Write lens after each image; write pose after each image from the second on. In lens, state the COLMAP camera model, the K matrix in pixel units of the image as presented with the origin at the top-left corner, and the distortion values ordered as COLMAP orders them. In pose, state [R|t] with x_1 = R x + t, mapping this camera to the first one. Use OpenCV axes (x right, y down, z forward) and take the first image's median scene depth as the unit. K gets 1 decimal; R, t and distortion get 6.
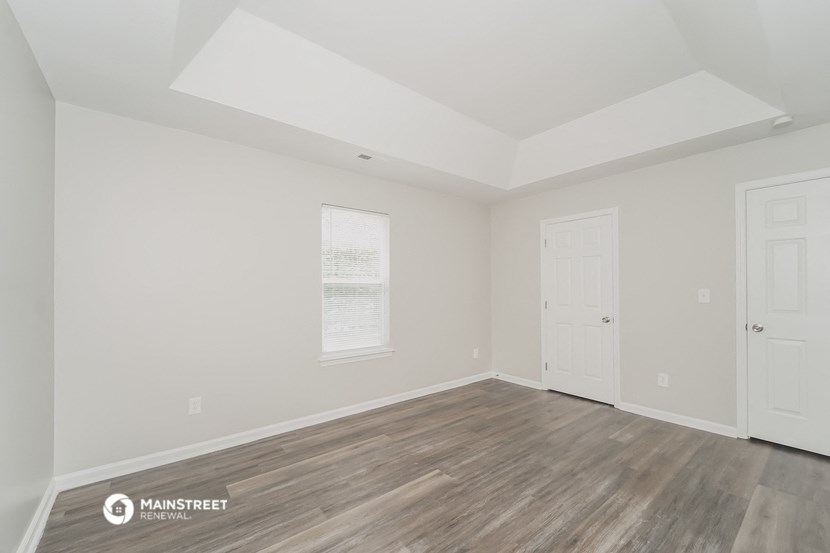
lens RADIAL K [[337.2, 0, 423.3], [0, 337.2, 283.7], [0, 0, 1]] dist [-0.003980, -0.000602]
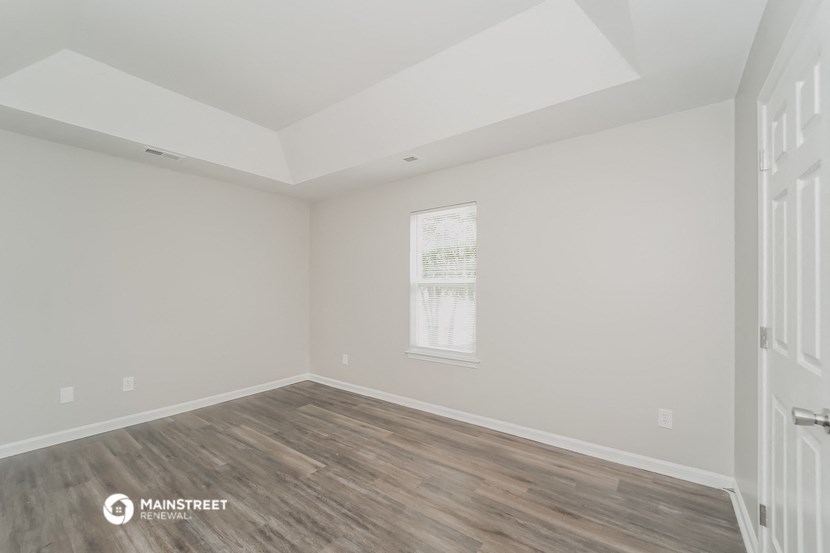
lens RADIAL K [[337.2, 0, 401.4], [0, 337.2, 286.5], [0, 0, 1]] dist [-0.003980, -0.000602]
pose [[0.222419, 0.001203, -0.974950, 0.992966], [0.015653, 0.999866, 0.004805, 0.002523], [0.974825, -0.016329, 0.222371, 0.909346]]
